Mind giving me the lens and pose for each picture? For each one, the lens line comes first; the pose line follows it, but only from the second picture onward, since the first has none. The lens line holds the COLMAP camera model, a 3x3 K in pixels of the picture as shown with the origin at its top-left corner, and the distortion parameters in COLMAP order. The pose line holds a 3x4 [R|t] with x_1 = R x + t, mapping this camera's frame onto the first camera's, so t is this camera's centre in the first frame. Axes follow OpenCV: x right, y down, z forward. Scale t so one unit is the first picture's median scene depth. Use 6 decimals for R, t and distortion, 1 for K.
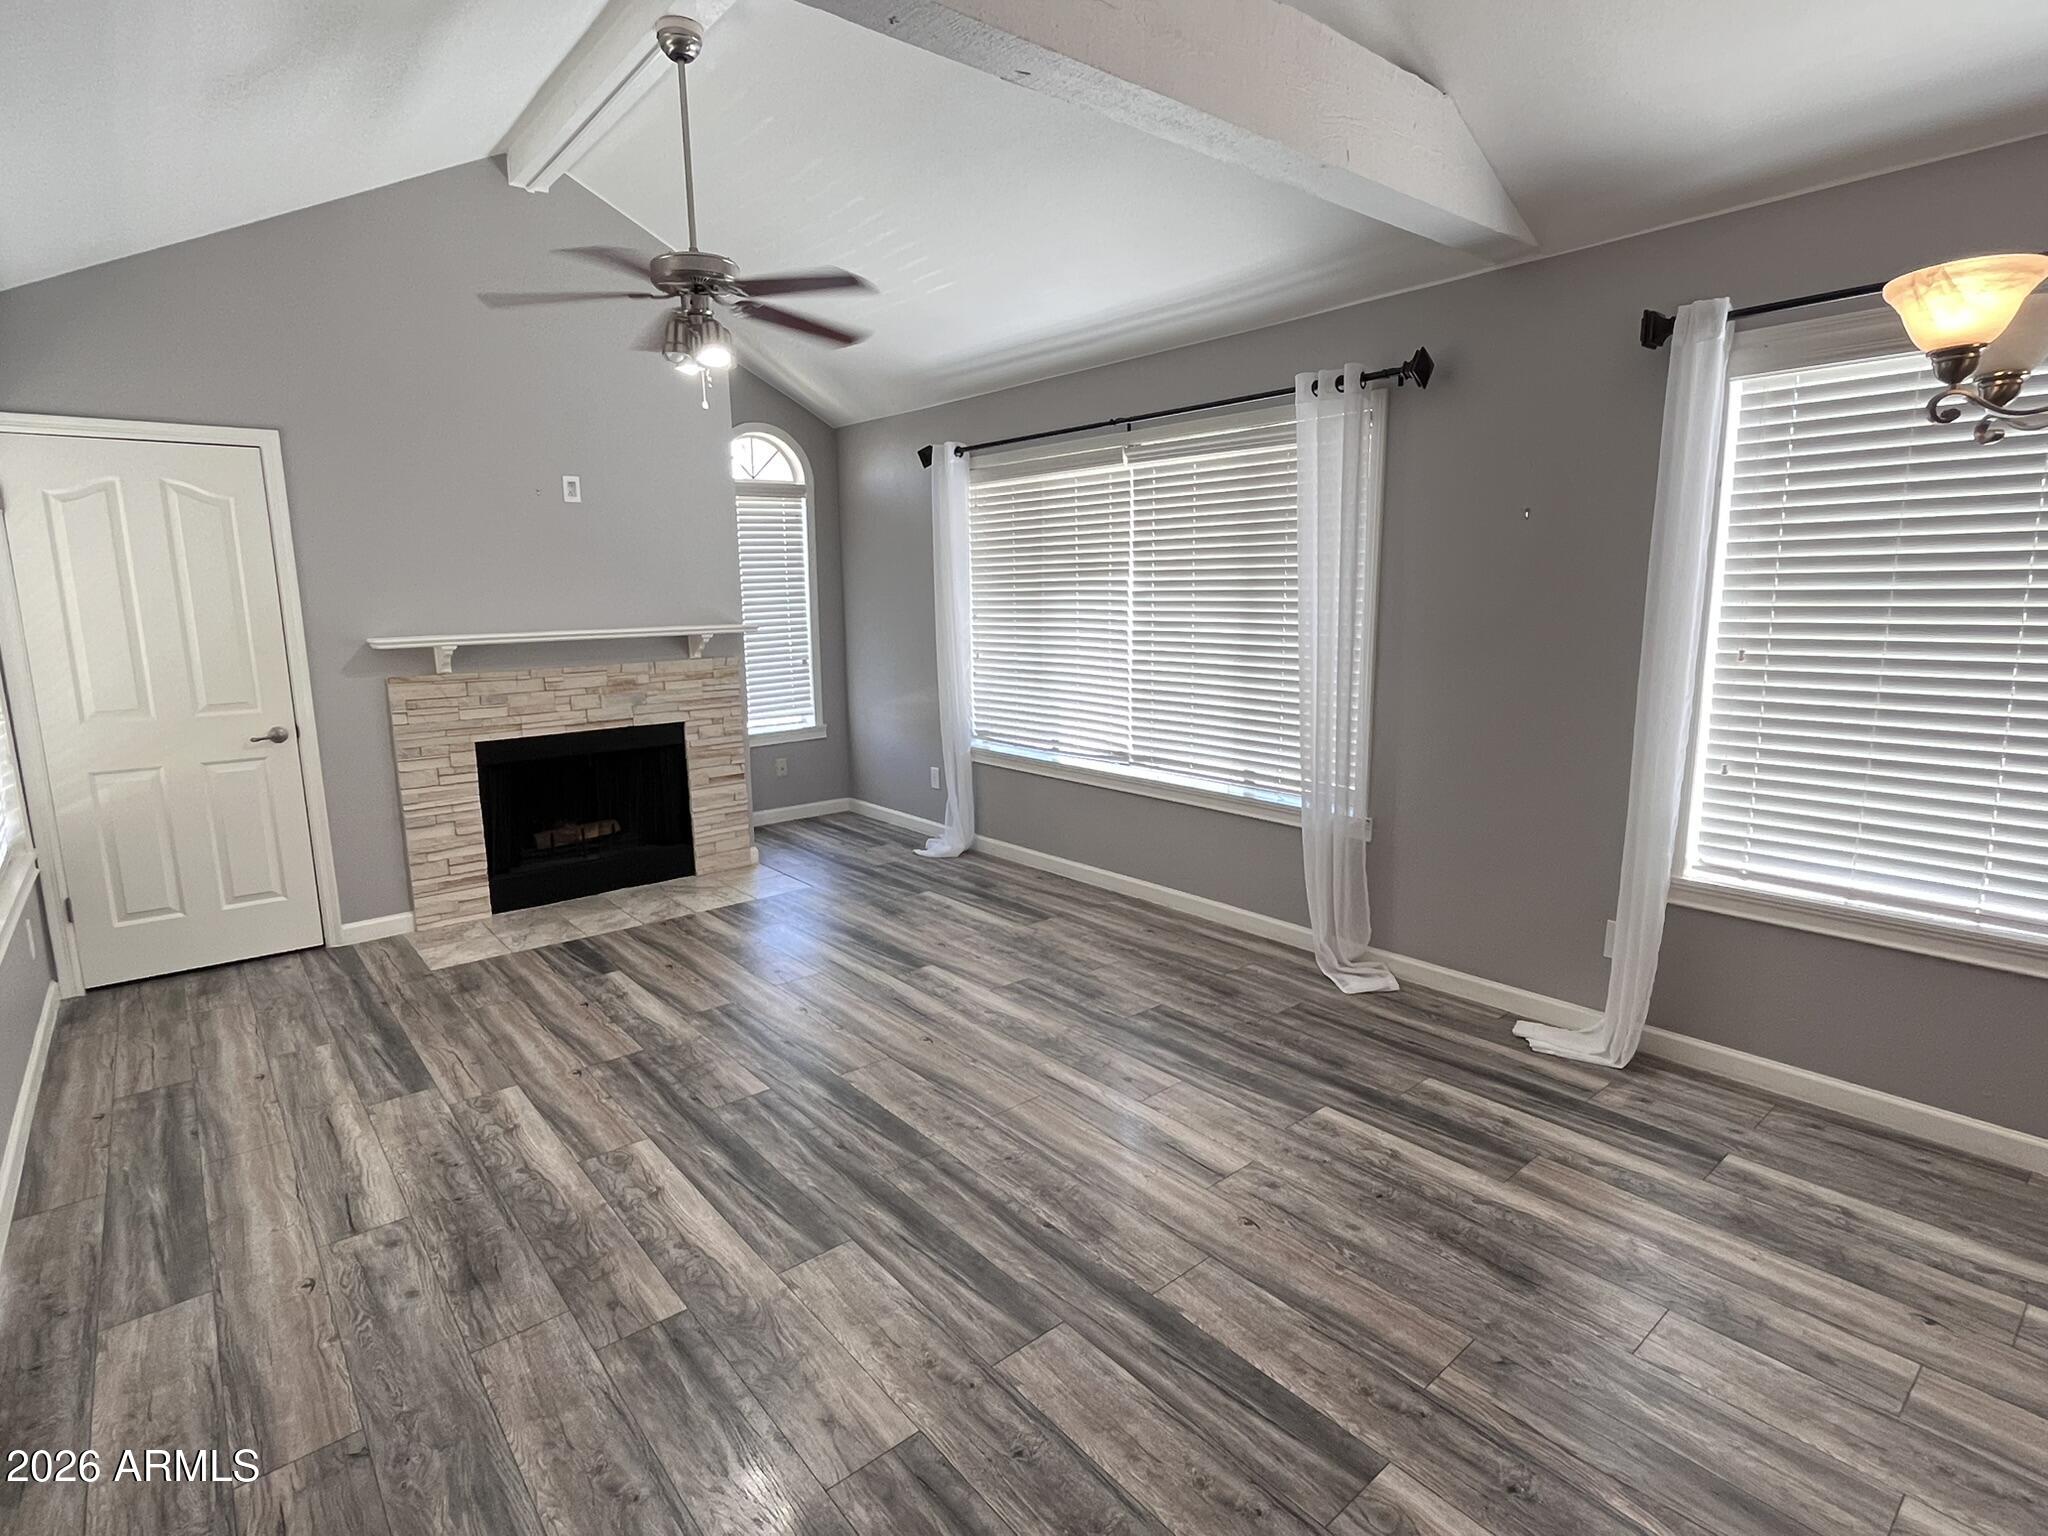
lens RADIAL K [[1029.3, 0, 1015.3], [0, 1029.3, 768.2], [0, 0, 1]] dist [-0.002582, -0.000341]
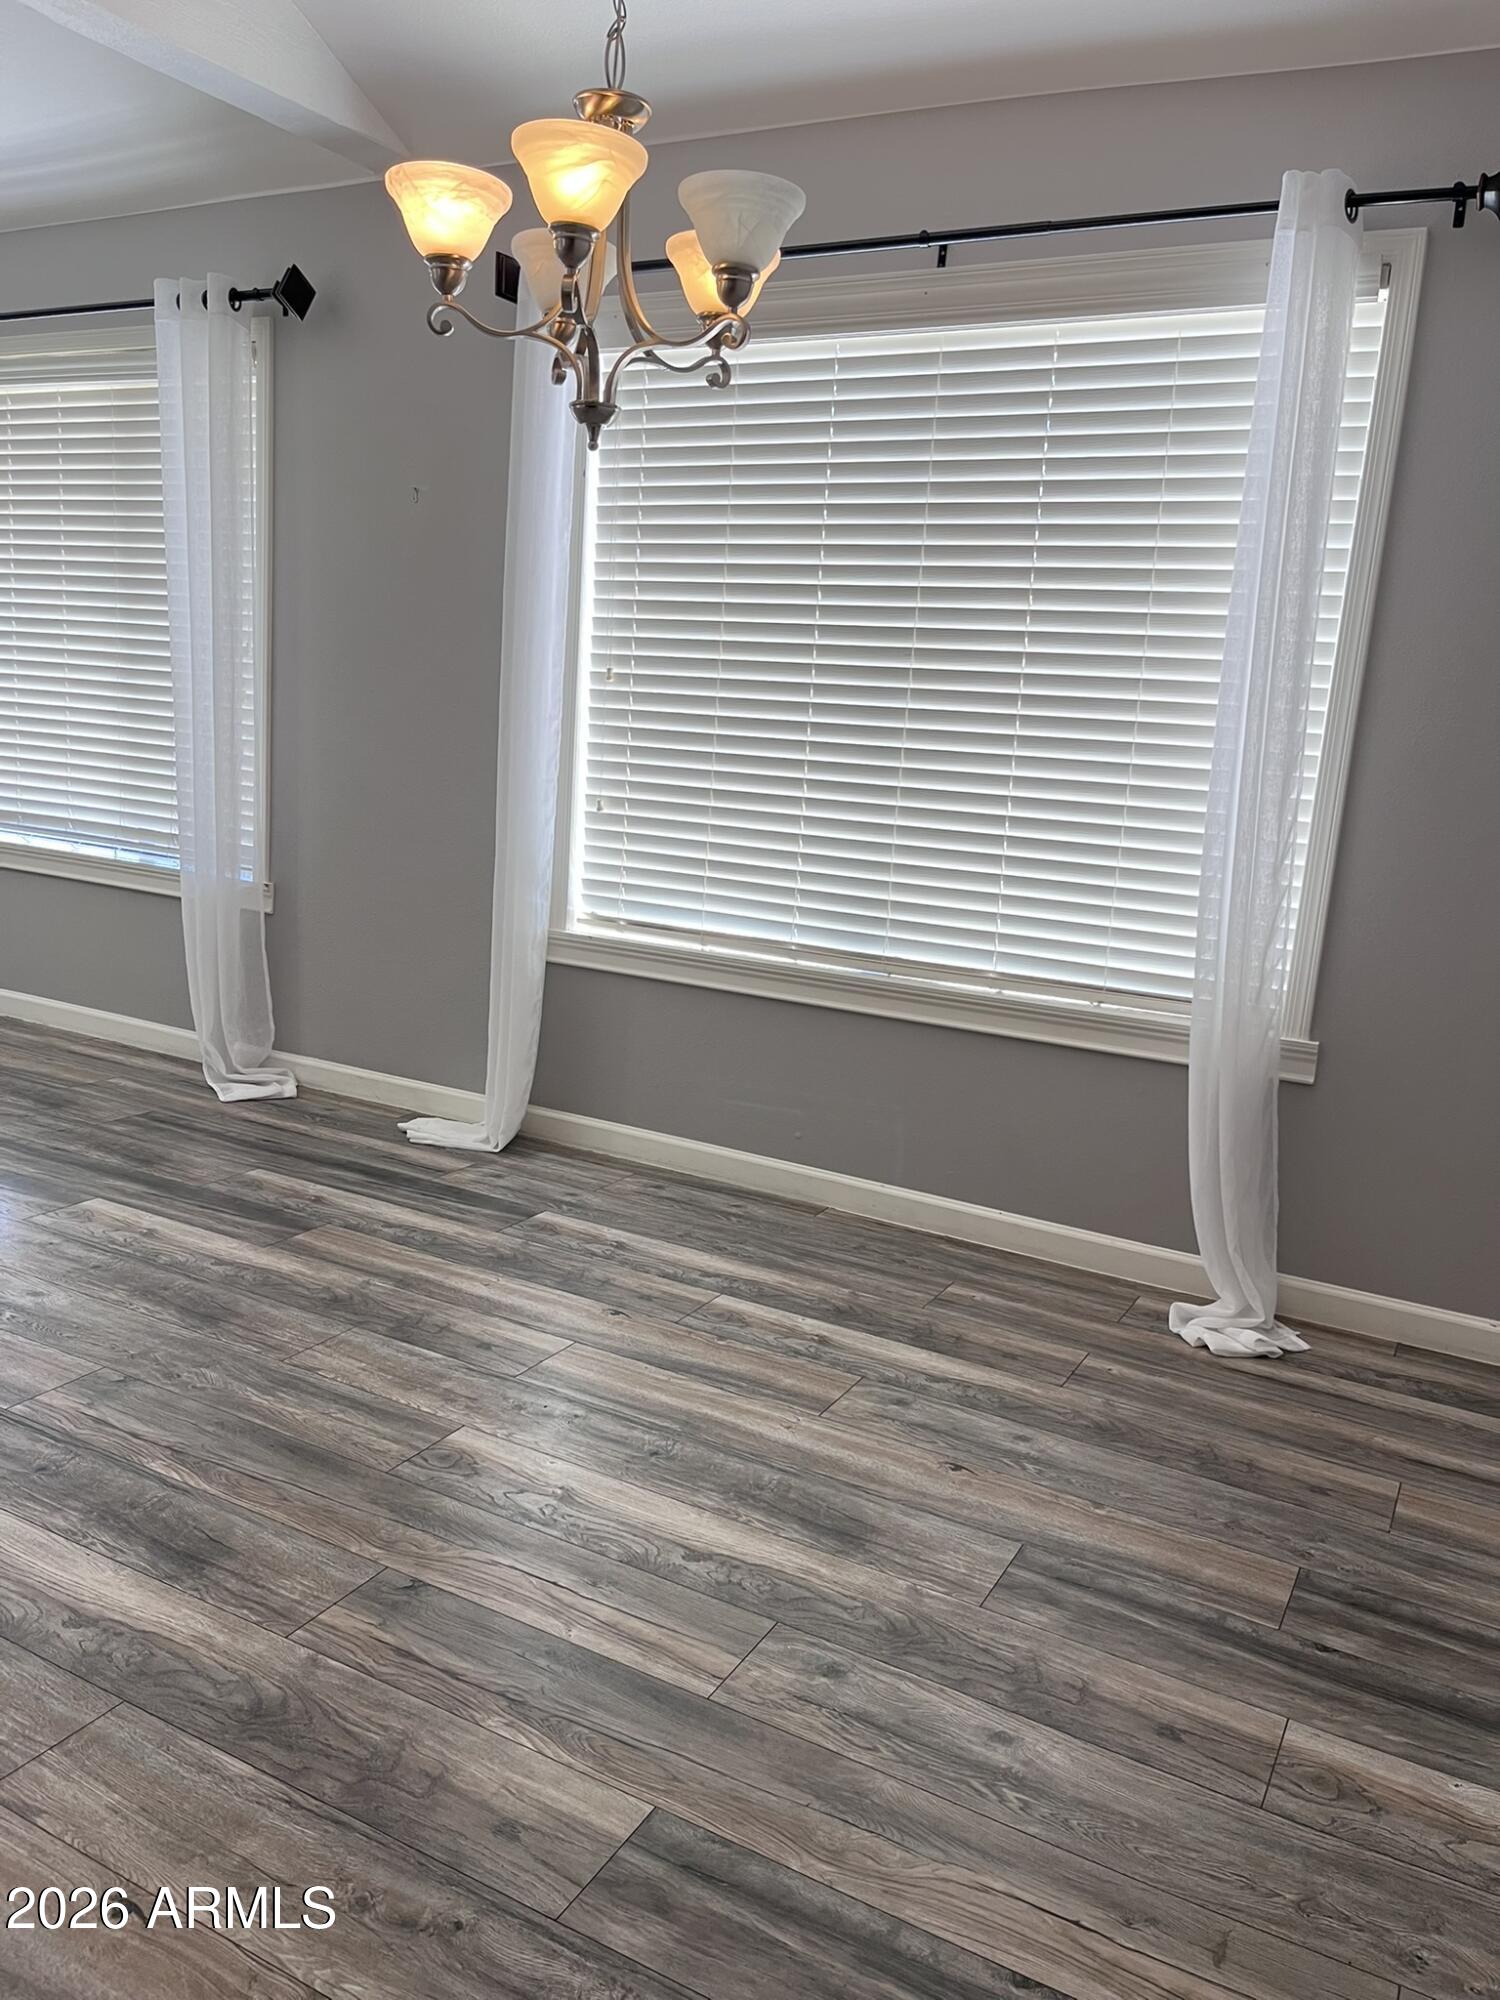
lens RADIAL K [[1514.5, 0, 744.9], [0, 1514.5, 1024.7], [0, 0, 1]] dist [0.035694, -0.029070]
pose [[0.923917, 0.000855, 0.382592, 0.306038], [-0.014970, 0.999313, 0.033916, 0.144235], [-0.382300, -0.037062, 0.923295, -0.264302]]
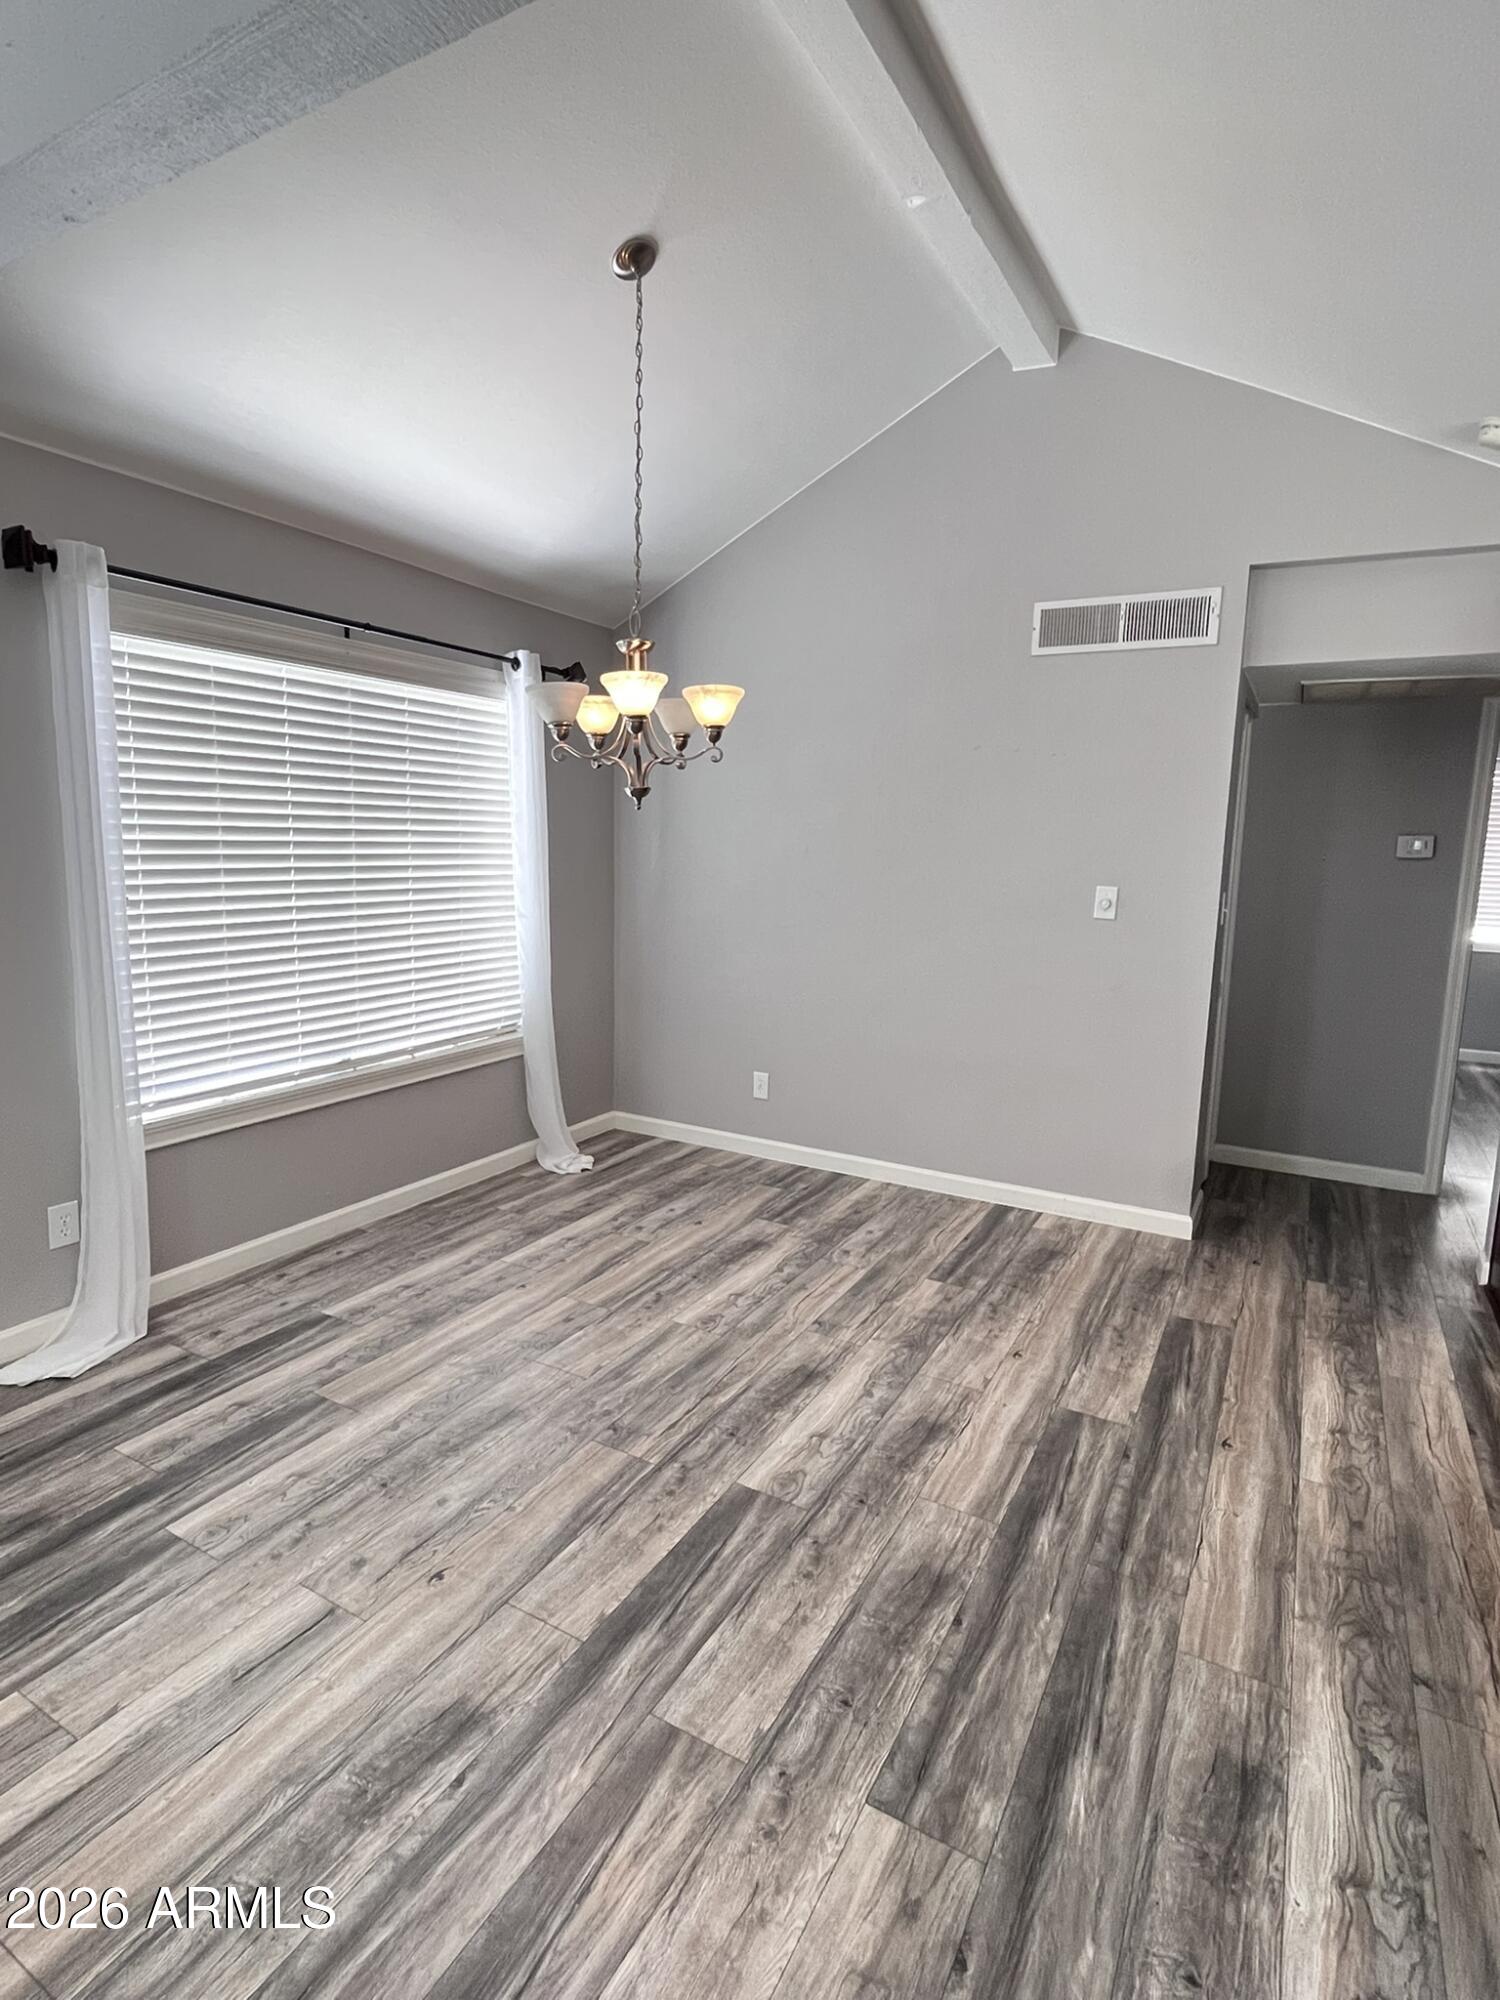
lens RADIAL K [[1005.2, 0, 757.2], [0, 1005.2, 997.0], [0, 0, 1]] dist [-0.002582, -0.000341]
pose [[-0.362296, -0.135038, 0.922229, -0.457996], [0.149084, 0.968314, 0.200354, -0.121193], [-0.920063, 0.210077, -0.330684, 0.746694]]
